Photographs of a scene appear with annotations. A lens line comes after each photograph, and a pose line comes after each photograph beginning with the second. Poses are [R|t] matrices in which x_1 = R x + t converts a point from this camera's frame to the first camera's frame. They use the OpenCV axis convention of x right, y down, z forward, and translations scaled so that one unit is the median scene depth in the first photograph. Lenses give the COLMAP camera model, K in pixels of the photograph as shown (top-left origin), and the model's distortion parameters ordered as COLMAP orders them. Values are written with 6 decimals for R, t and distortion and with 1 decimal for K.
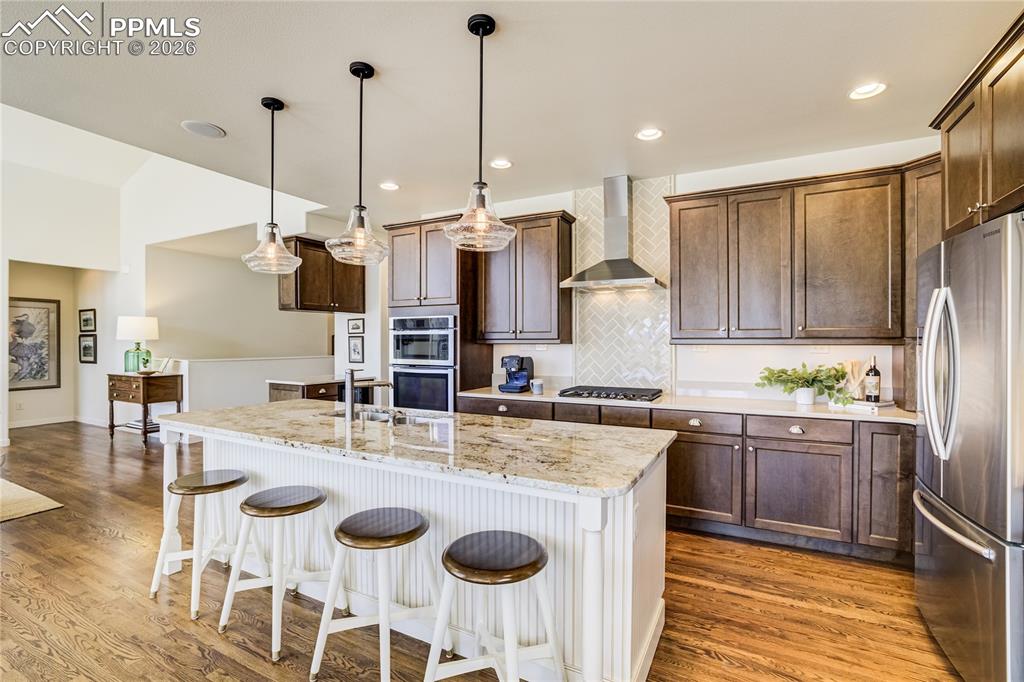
lens RADIAL K [[470.0, 0, 517.4], [0, 470.0, 344.2], [0, 0, 1]] dist [-0.028493, 0.003085]
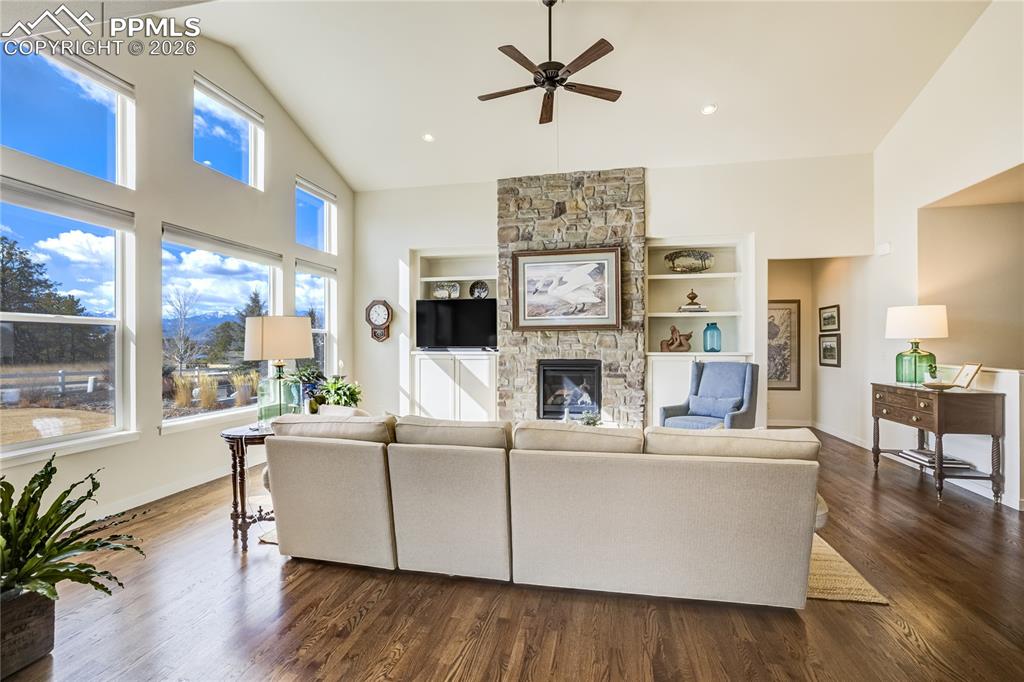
lens RADIAL K [[442.4, 0, 501.9], [0, 442.4, 341.8], [0, 0, 1]] dist [-0.039869, 0.010692]
pose [[0.250998, -0.008480, -0.967950, -0.506344], [-0.002185, 0.999954, -0.009328, 0.005056], [0.967985, 0.004456, 0.250968, 0.312627]]
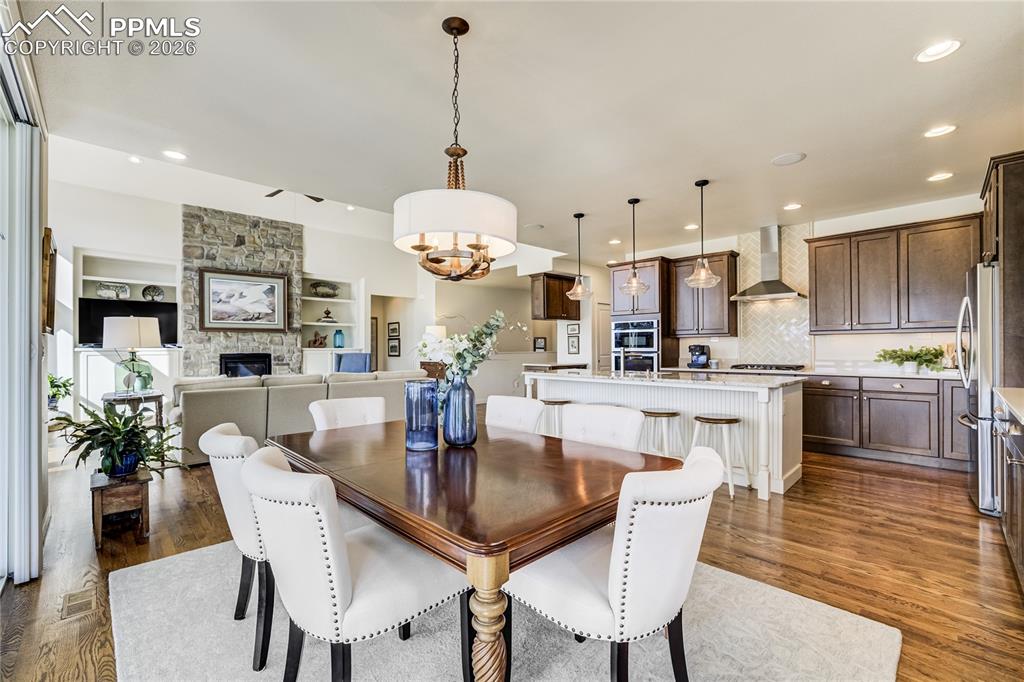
lens RADIAL K [[442.4, 0, 513.3], [0, 442.4, 348.7], [0, 0, 1]] dist [-0.039869, 0.010692]
pose [[0.951226, -0.005813, -0.308439, -0.138655], [0.004752, 0.999980, -0.004191, 0.040984], [0.308457, 0.002521, 0.951235, -0.575134]]
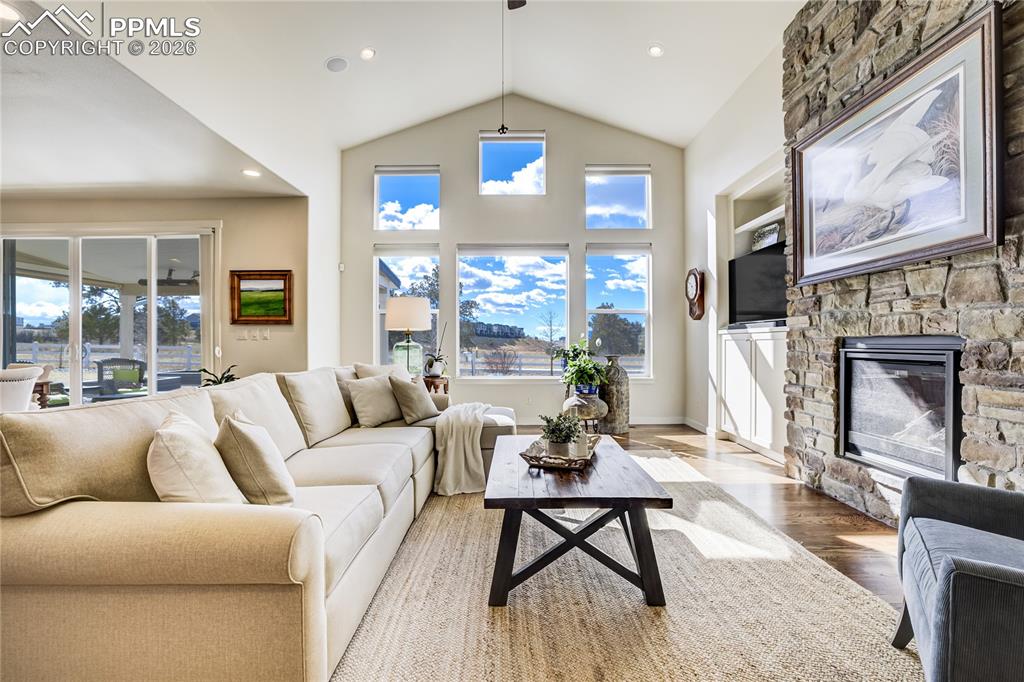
lens RADIAL K [[442.4, 0, 510.3], [0, 442.4, 342.7], [0, 0, 1]] dist [-0.039869, 0.010692]
pose [[-0.900773, -0.000938, -0.434289, -1.083582], [-0.002622, 0.999991, 0.003277, 0.056873], [0.434282, 0.004091, -0.900768, 1.203107]]
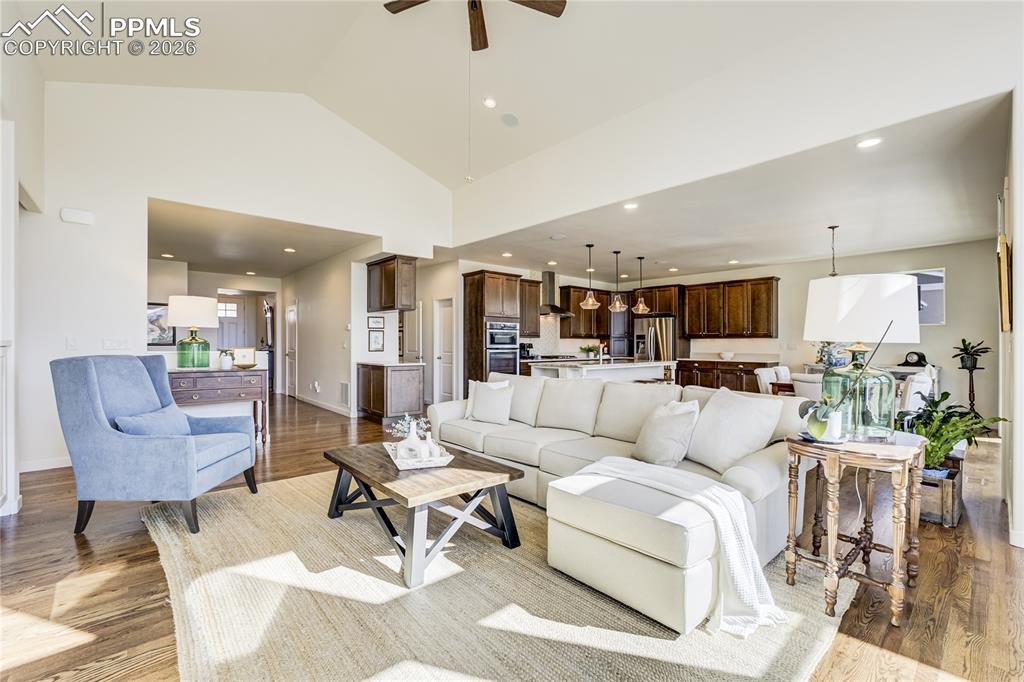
lens RADIAL K [[442.4, 0, 516.0], [0, 442.4, 342.1], [0, 0, 1]] dist [-0.039869, 0.010692]
pose [[0.357138, 0.004494, 0.934041, -1.951604], [0.000004, 0.999988, -0.004813, 0.030412], [-0.934052, 0.001723, 0.357134, 0.316116]]
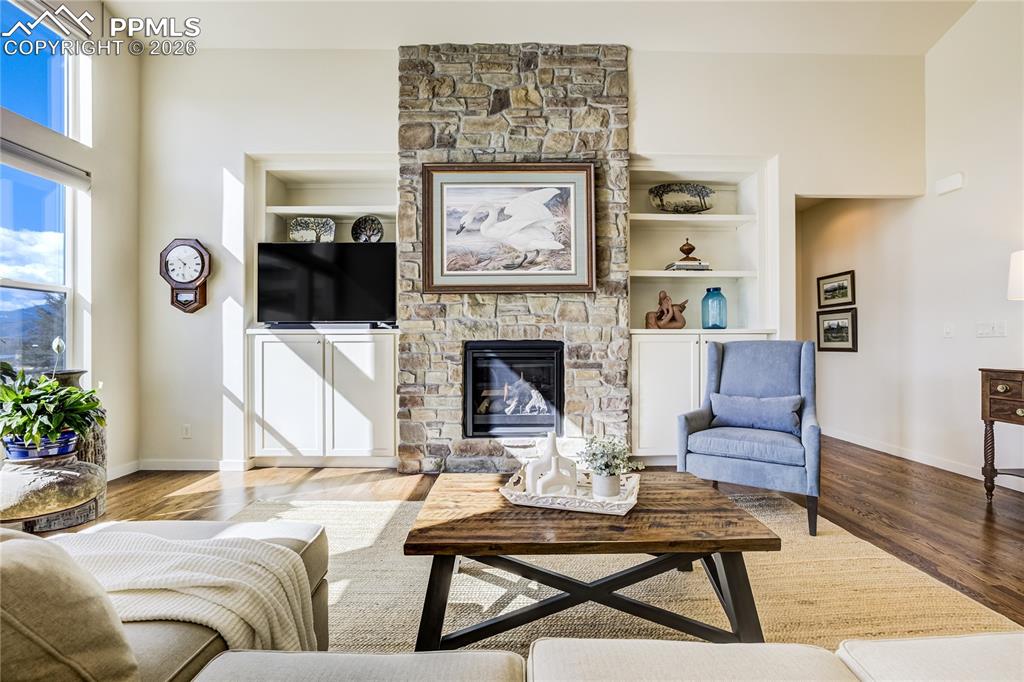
lens RADIAL K [[442.4, 0, 501.4], [0, 442.4, 340.7], [0, 0, 1]] dist [-0.039869, 0.010692]
pose [[0.453263, -0.006671, -0.891352, -1.051208], [-0.000641, 0.999969, -0.007809, 0.056170], [0.891377, 0.004111, 0.453245, 0.454351]]
